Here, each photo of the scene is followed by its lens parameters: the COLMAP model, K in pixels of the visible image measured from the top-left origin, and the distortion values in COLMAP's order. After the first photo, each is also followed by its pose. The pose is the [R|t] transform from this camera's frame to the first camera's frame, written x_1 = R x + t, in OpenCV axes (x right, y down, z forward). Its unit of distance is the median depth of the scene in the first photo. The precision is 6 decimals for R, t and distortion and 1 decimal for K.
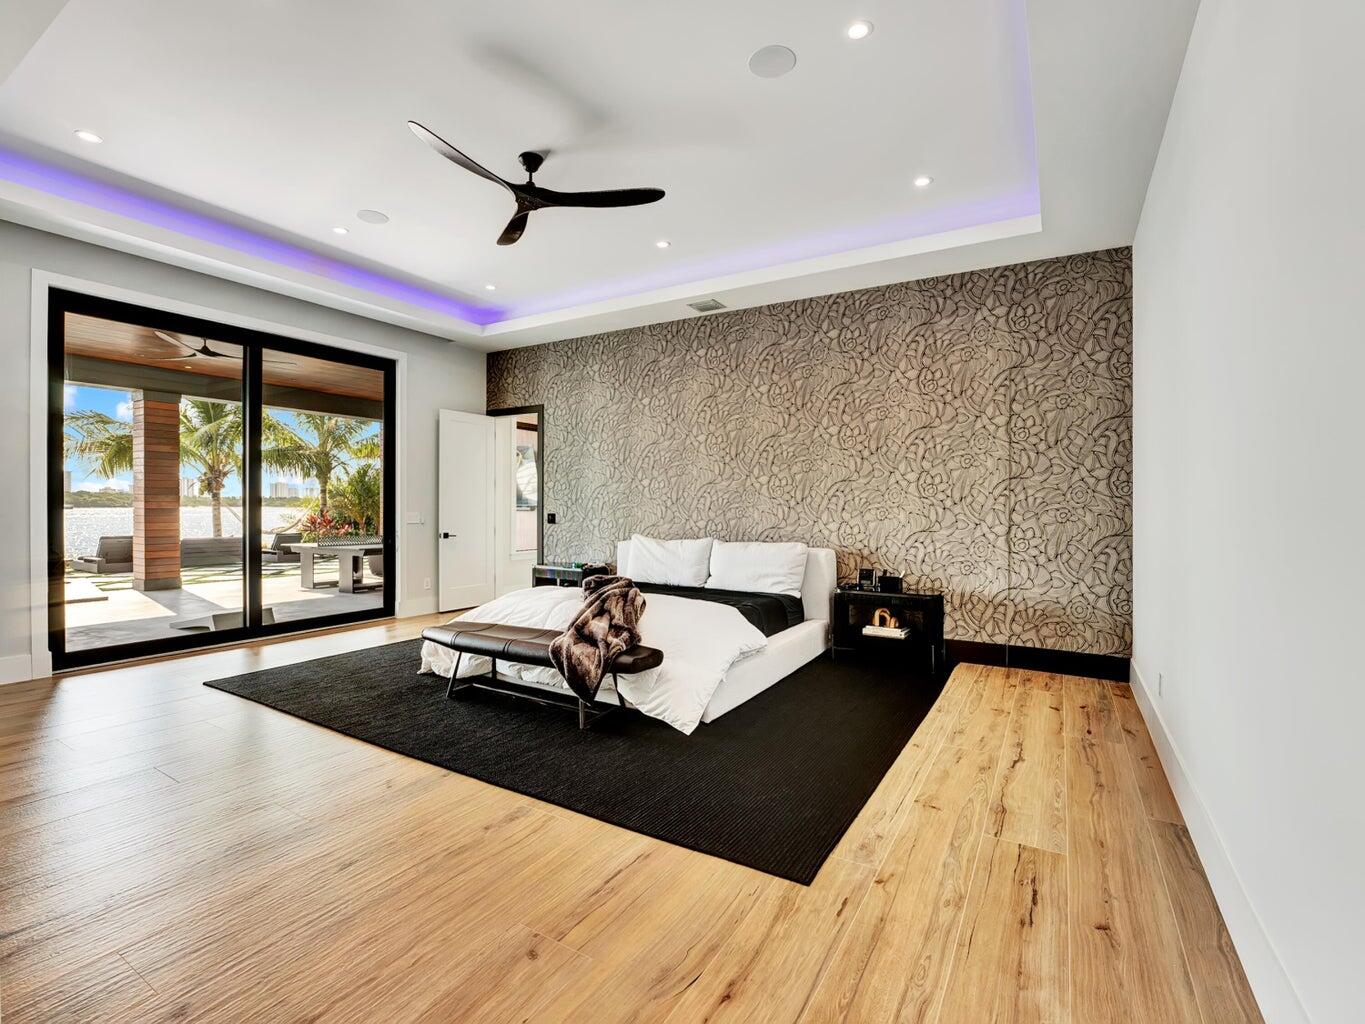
lens RADIAL K [[637.4, 0, 679.7], [0, 637.4, 512.9], [0, 0, 1]] dist [-0.025181, 0.003497]
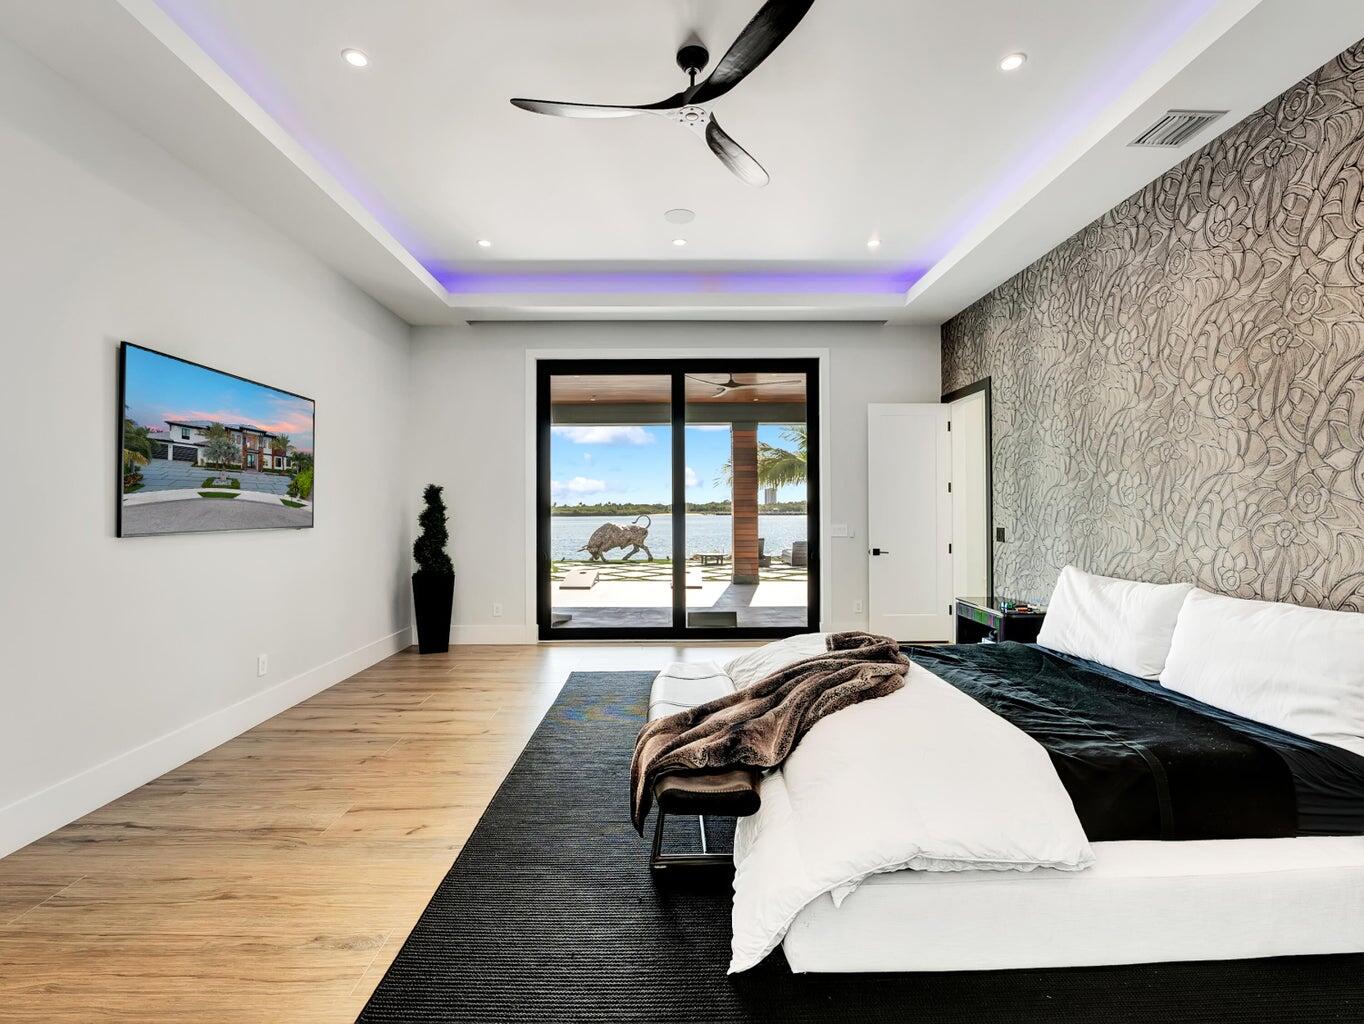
lens RADIAL K [[629.8, 0, 683.8], [0, 629.8, 500.8], [0, 0, 1]] dist [-0.024975, -0.000820]
pose [[0.527053, -0.019886, -0.849600, 0.225666], [-0.004185, 0.999653, -0.025995, -0.010312], [0.849822, 0.017256, 0.526787, 0.369611]]
